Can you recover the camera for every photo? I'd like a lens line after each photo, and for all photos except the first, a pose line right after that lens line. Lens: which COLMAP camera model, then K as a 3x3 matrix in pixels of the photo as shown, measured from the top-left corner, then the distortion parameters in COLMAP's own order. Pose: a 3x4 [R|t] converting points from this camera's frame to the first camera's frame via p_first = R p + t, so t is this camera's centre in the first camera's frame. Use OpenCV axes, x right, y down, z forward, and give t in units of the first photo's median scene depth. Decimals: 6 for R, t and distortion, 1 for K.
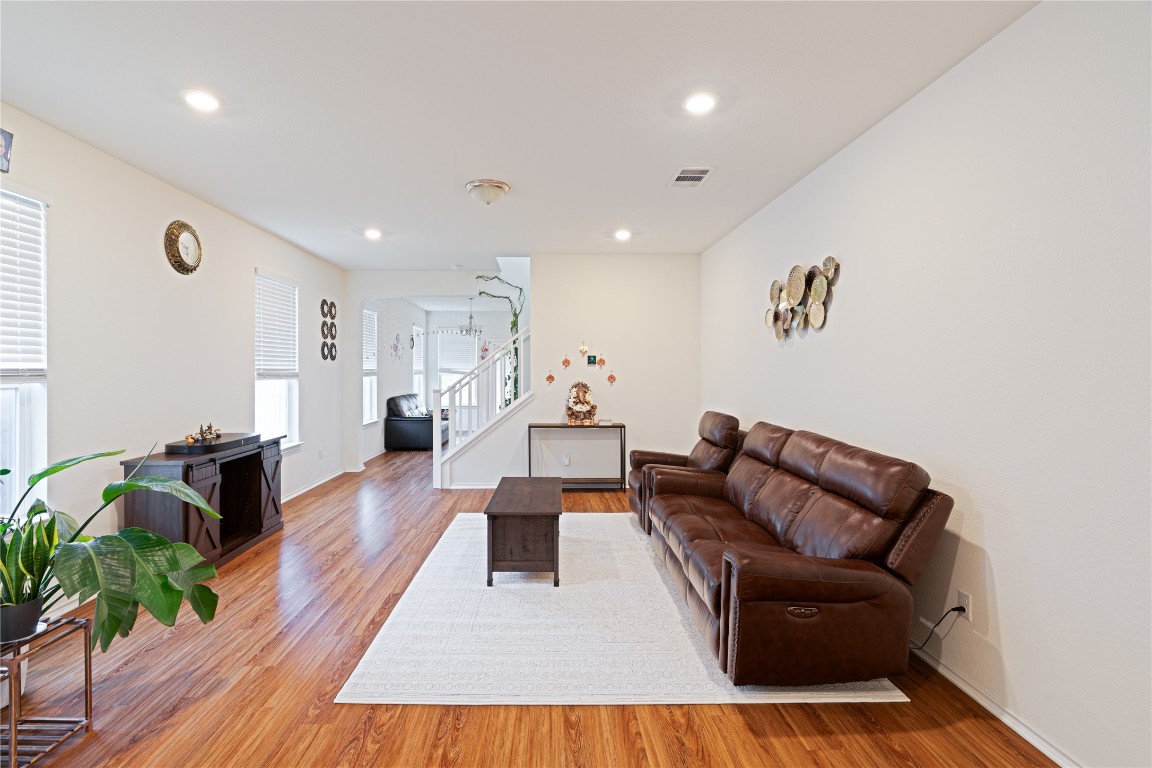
lens RADIAL K [[527.3, 0, 567.7], [0, 527.3, 386.1], [0, 0, 1]] dist [-0.012859, 0.004622]
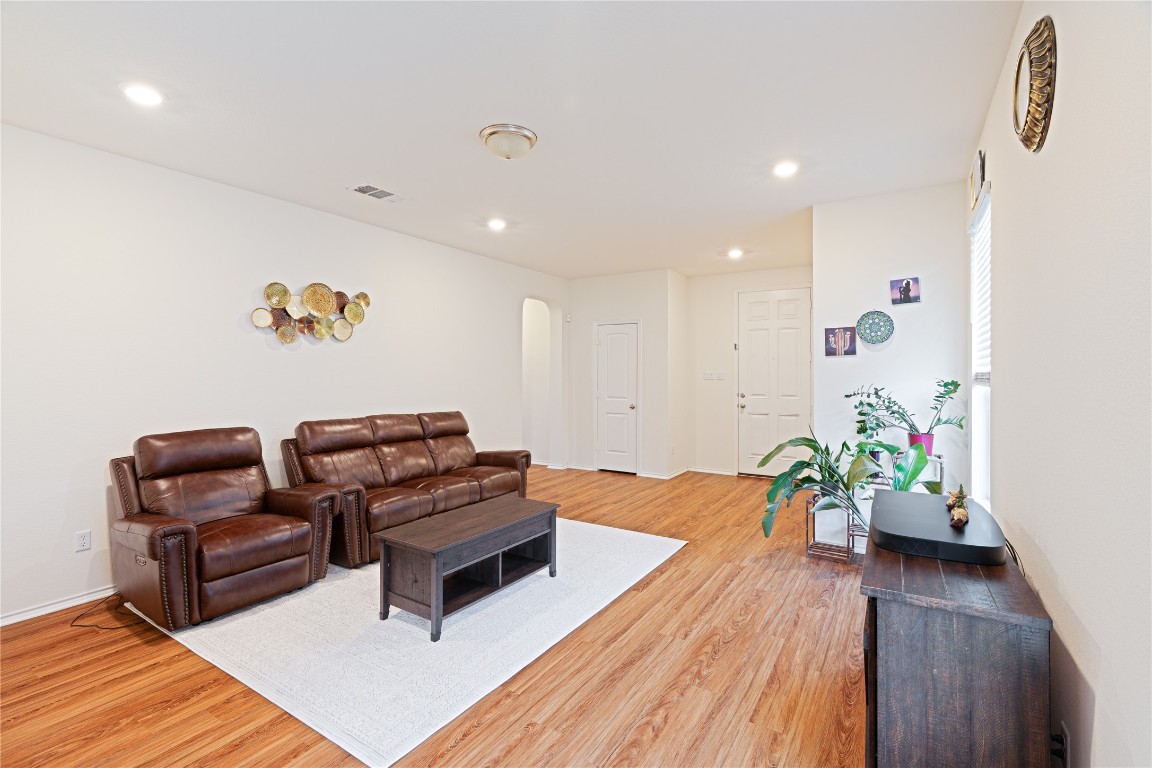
lens RADIAL K [[527.3, 0, 567.7], [0, 527.3, 374.0], [0, 0, 1]] dist [-0.012859, 0.004622]
pose [[-0.813974, -0.001792, 0.580898, -0.716615], [0.017157, 0.999485, 0.027125, -0.050729], [-0.580648, 0.032045, -0.813524, 1.671801]]
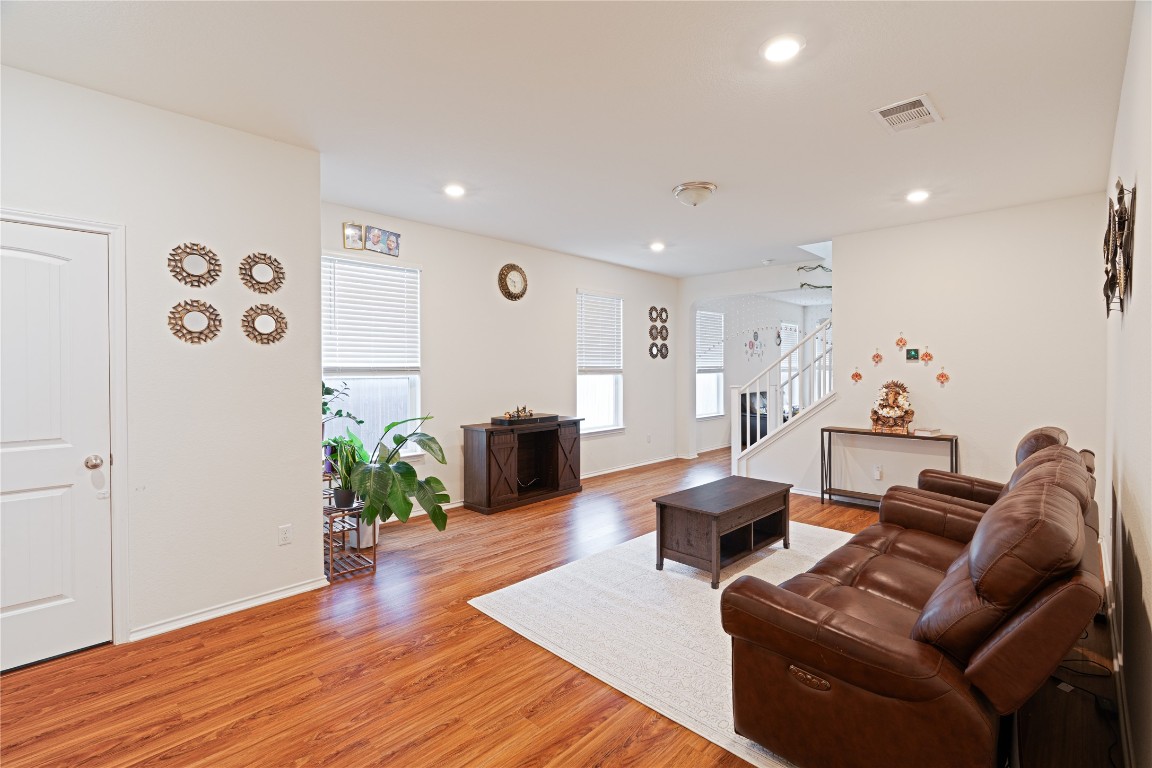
lens RADIAL K [[527.3, 0, 586.5], [0, 527.3, 380.4], [0, 0, 1]] dist [-0.012859, 0.004622]
pose [[0.705970, 0.016785, -0.708043, 0.455759], [-0.020579, 0.999783, 0.003183, -0.003236], [0.707943, 0.012324, 0.706162, 0.129271]]
